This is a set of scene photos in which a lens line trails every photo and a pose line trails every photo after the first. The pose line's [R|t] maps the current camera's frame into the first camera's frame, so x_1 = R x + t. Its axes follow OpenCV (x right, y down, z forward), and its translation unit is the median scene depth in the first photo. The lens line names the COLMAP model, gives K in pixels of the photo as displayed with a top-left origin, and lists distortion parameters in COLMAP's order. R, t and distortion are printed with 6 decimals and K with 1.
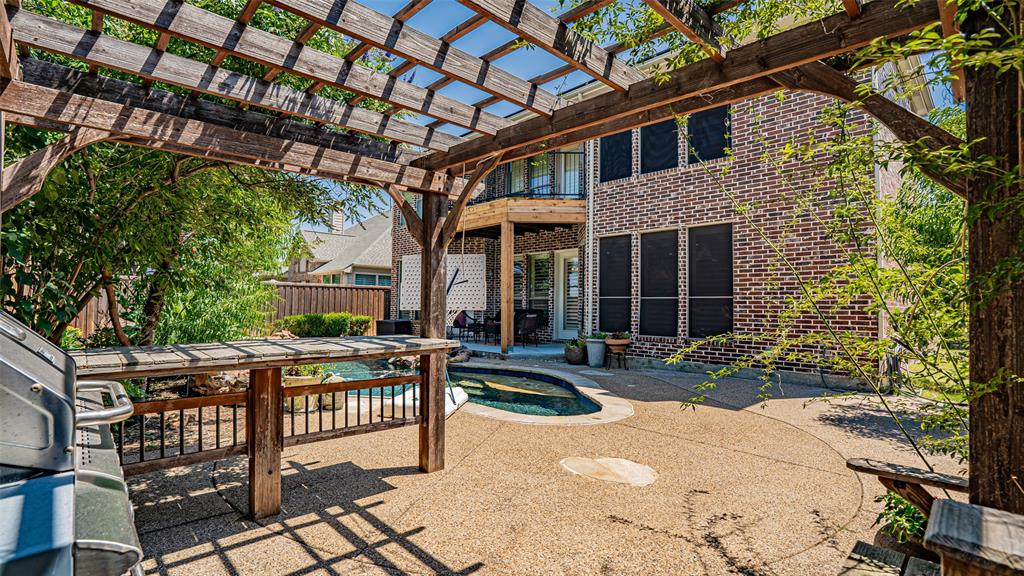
lens RADIAL K [[484.4, 0, 507.1], [0, 484.4, 282.6], [0, 0, 1]] dist [-0.070398, 0.033809]
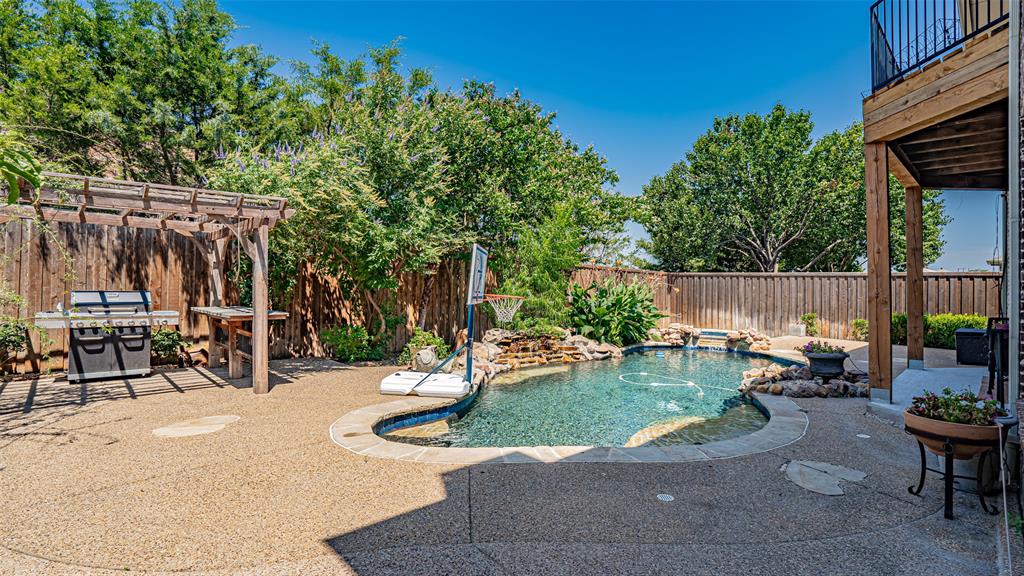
lens RADIAL K [[484.4, 0, 507.1], [0, 484.4, 282.6], [0, 0, 1]] dist [-0.070398, 0.033809]
pose [[-0.014872, -0.009811, -0.999841, 1.210965], [0.031359, 0.999455, -0.010274, 0.038307], [0.999398, -0.031507, -0.014557, 1.531730]]
